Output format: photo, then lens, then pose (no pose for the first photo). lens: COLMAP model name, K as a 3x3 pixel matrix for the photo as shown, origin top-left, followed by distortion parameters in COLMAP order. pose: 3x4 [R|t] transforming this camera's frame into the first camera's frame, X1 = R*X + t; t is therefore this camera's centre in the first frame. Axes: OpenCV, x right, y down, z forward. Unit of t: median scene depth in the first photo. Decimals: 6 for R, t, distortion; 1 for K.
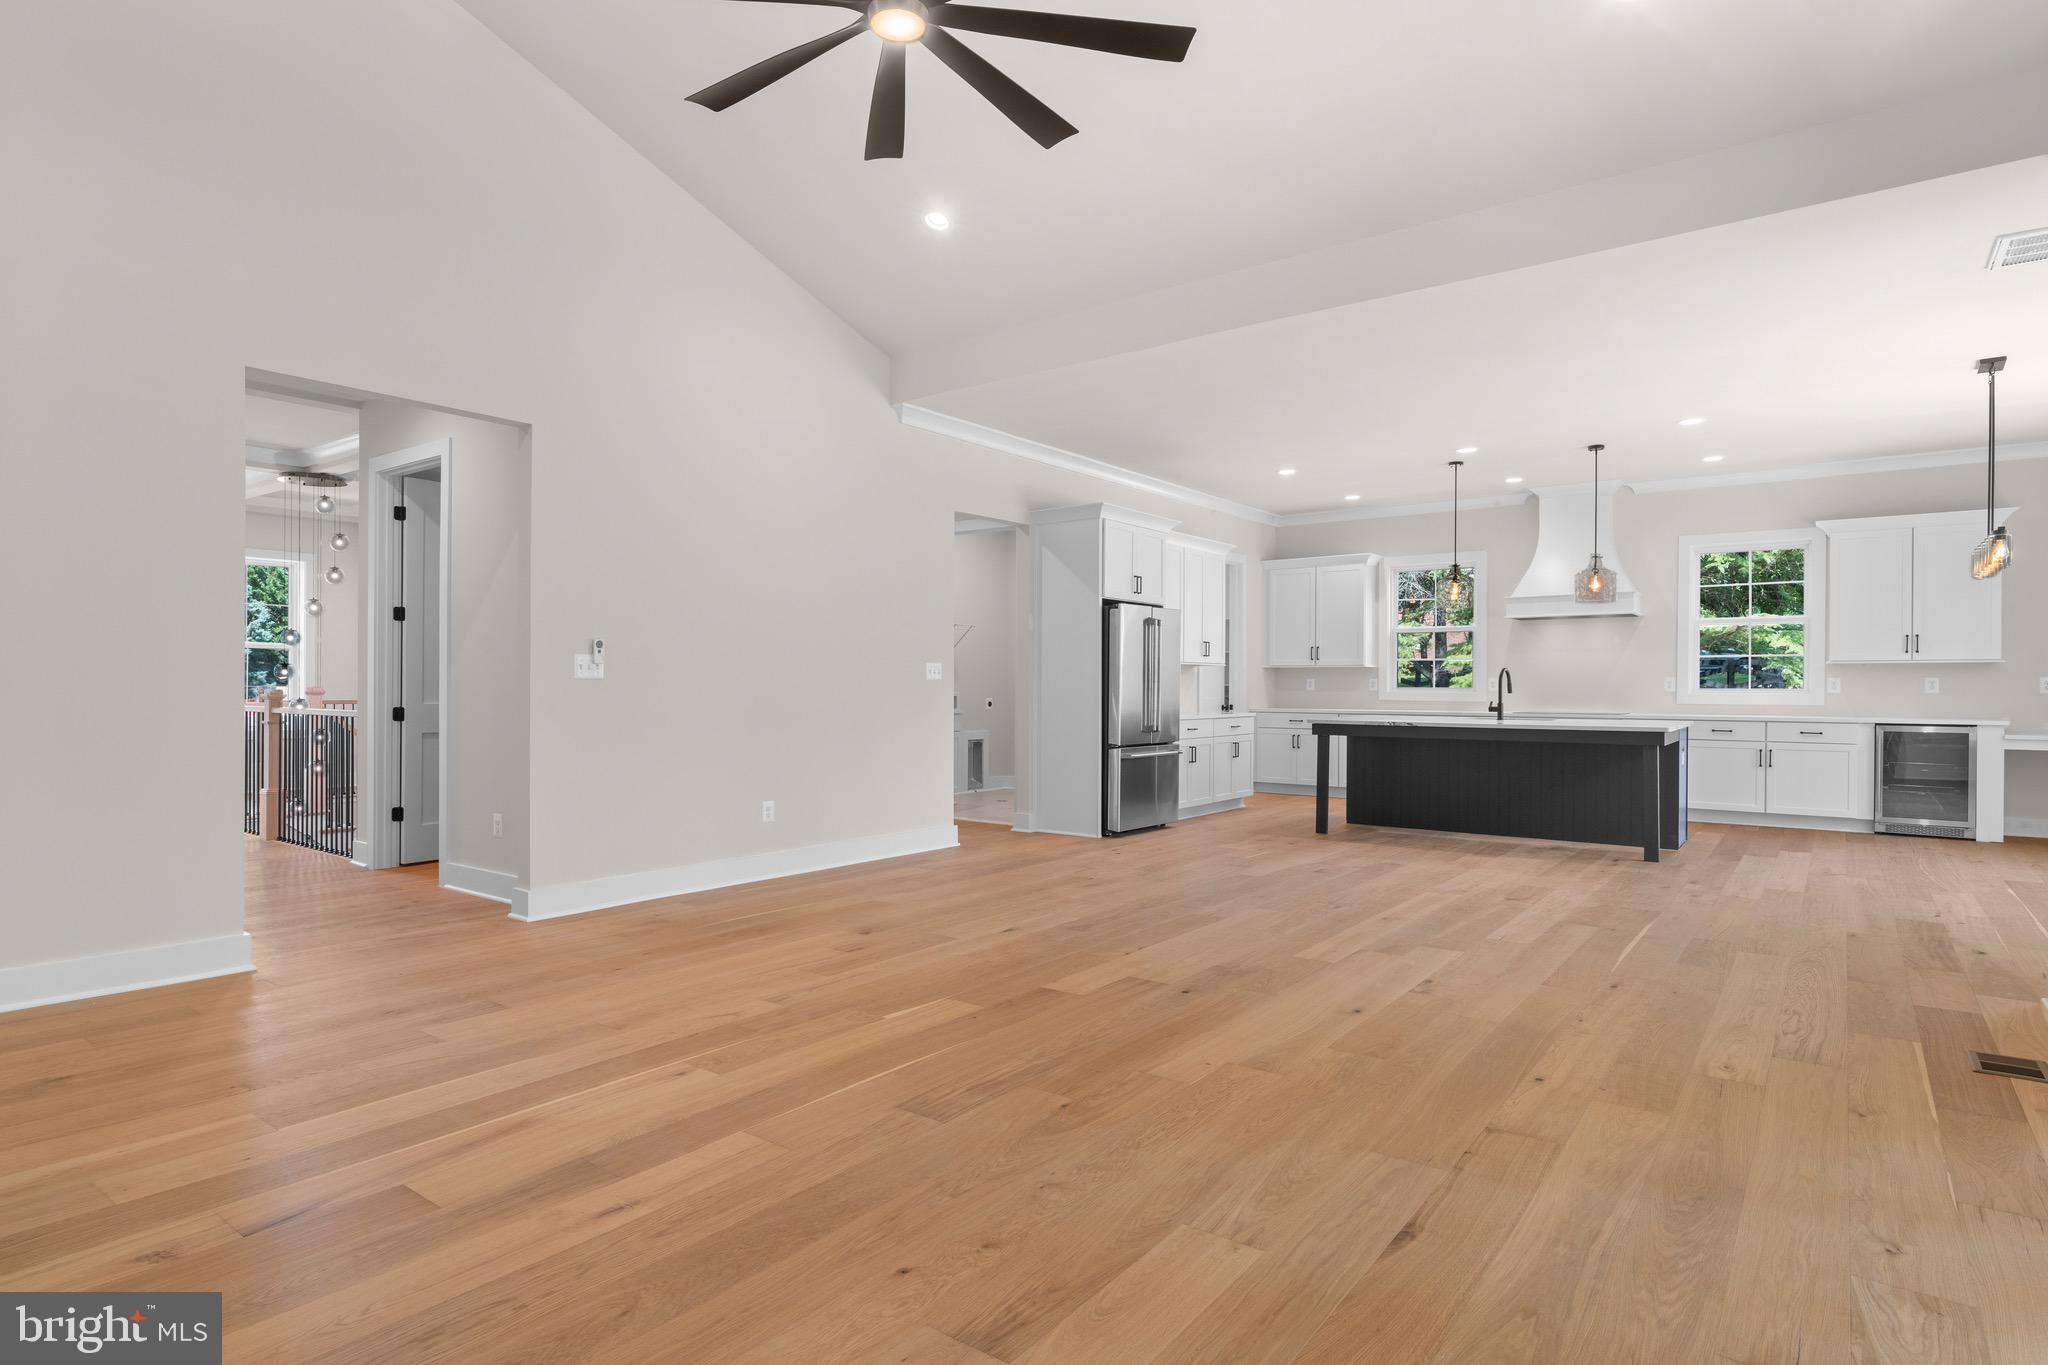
lens RADIAL K [[1086.1, 0, 1024.0], [0, 1086.1, 682.5], [0, 0, 1]] dist [-0.003203, -0.000547]
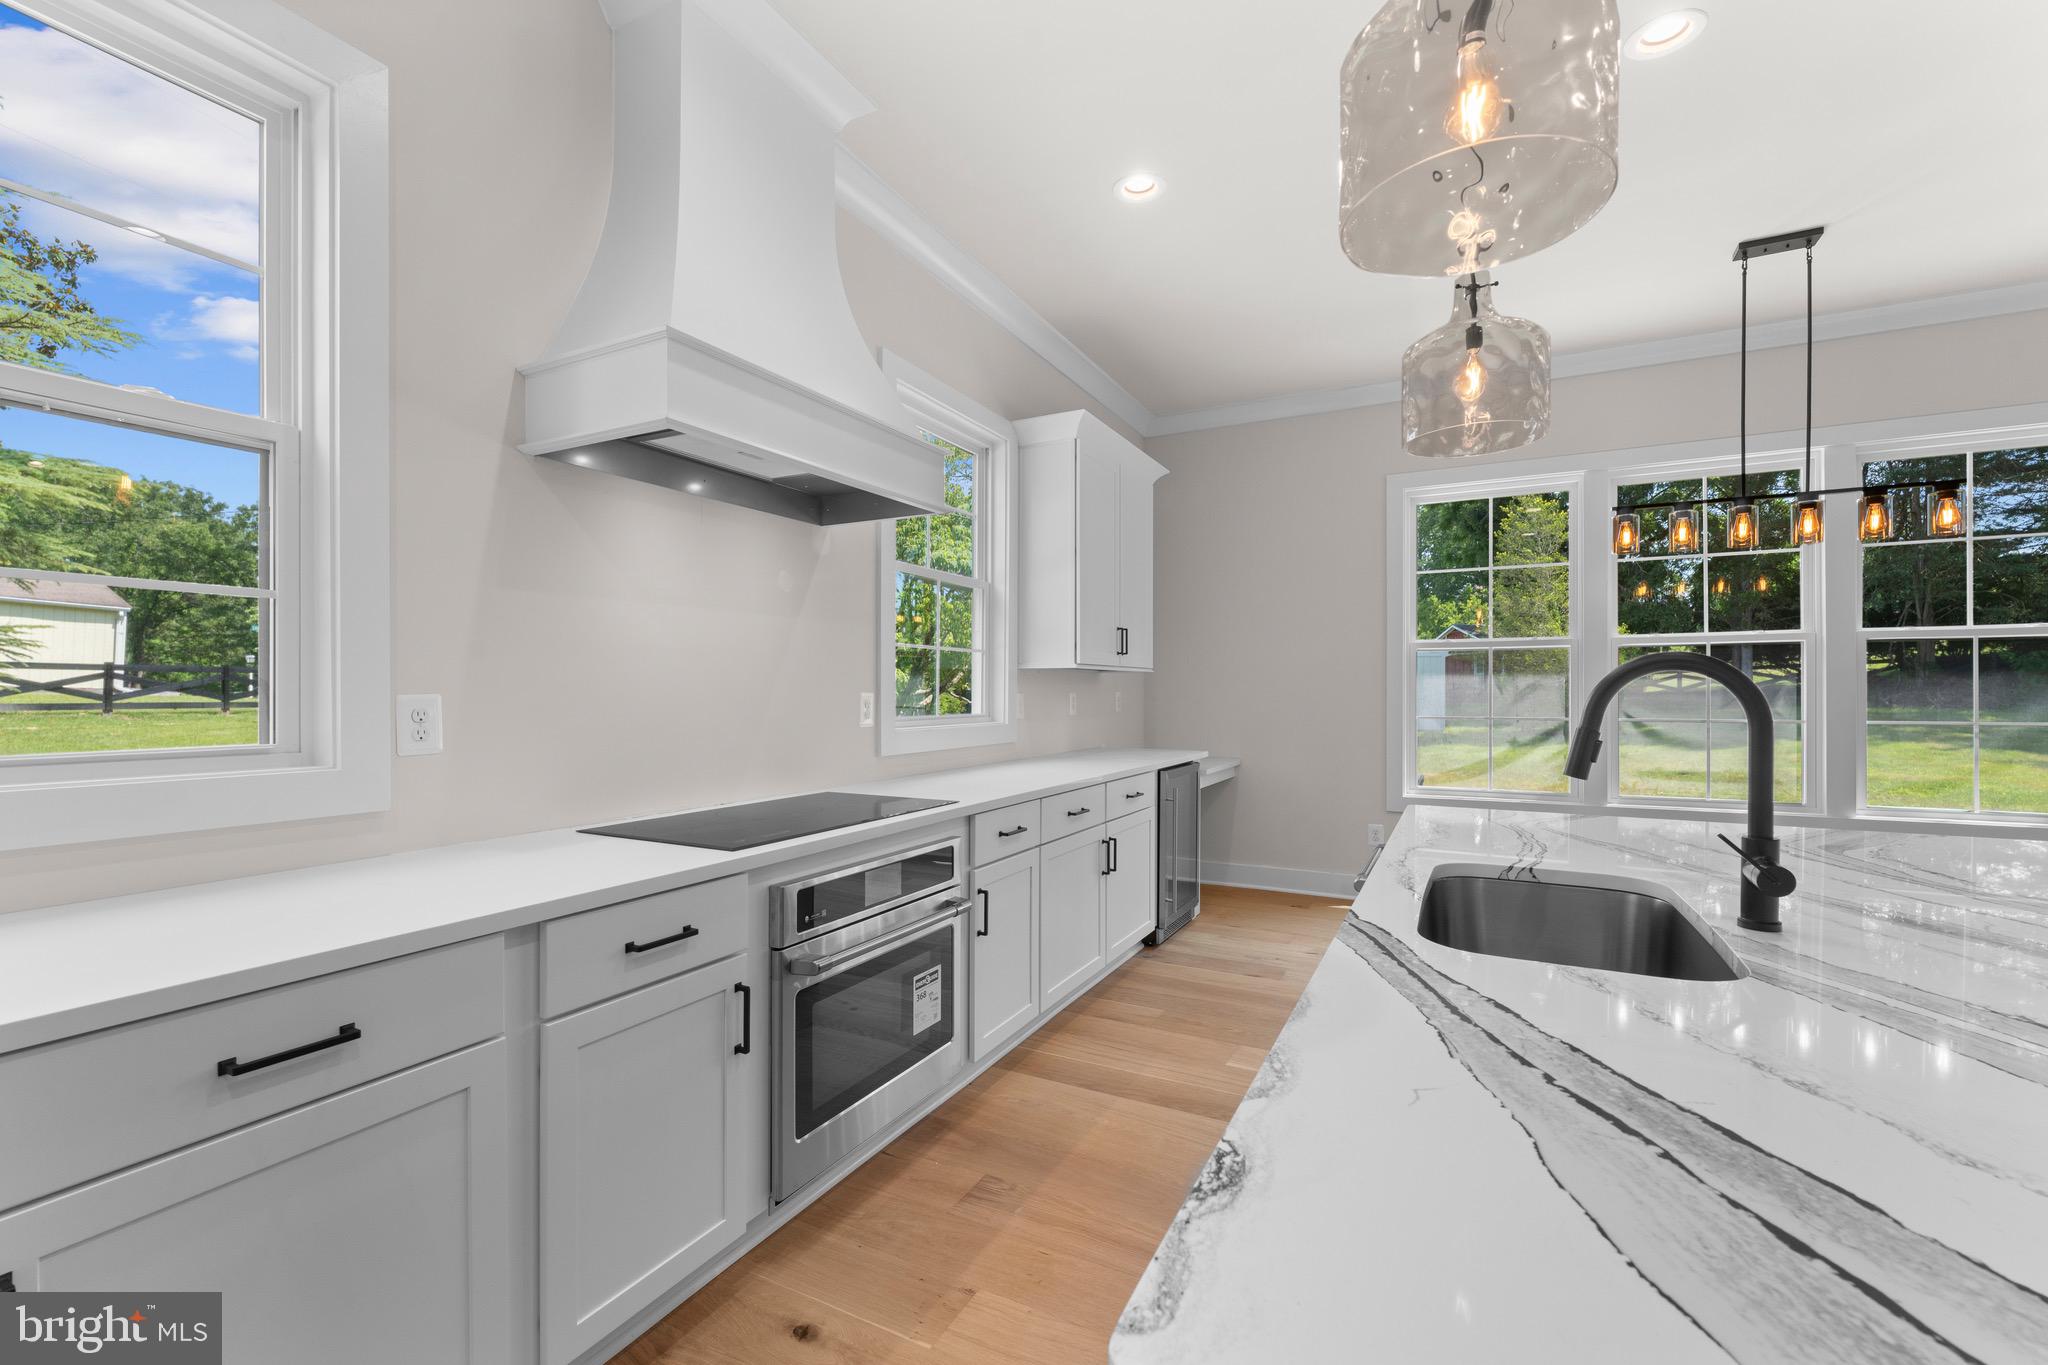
lens RADIAL K [[871.5, 0, 1033.1], [0, 871.5, 691.5], [0, 0, 1]] dist [-0.001282, -0.000467]
pose [[-0.171557, -0.003203, 0.985169, 0.289320], [-0.003707, 0.999990, 0.002606, -0.006332], [-0.985167, -0.003205, -0.171567, 1.077606]]
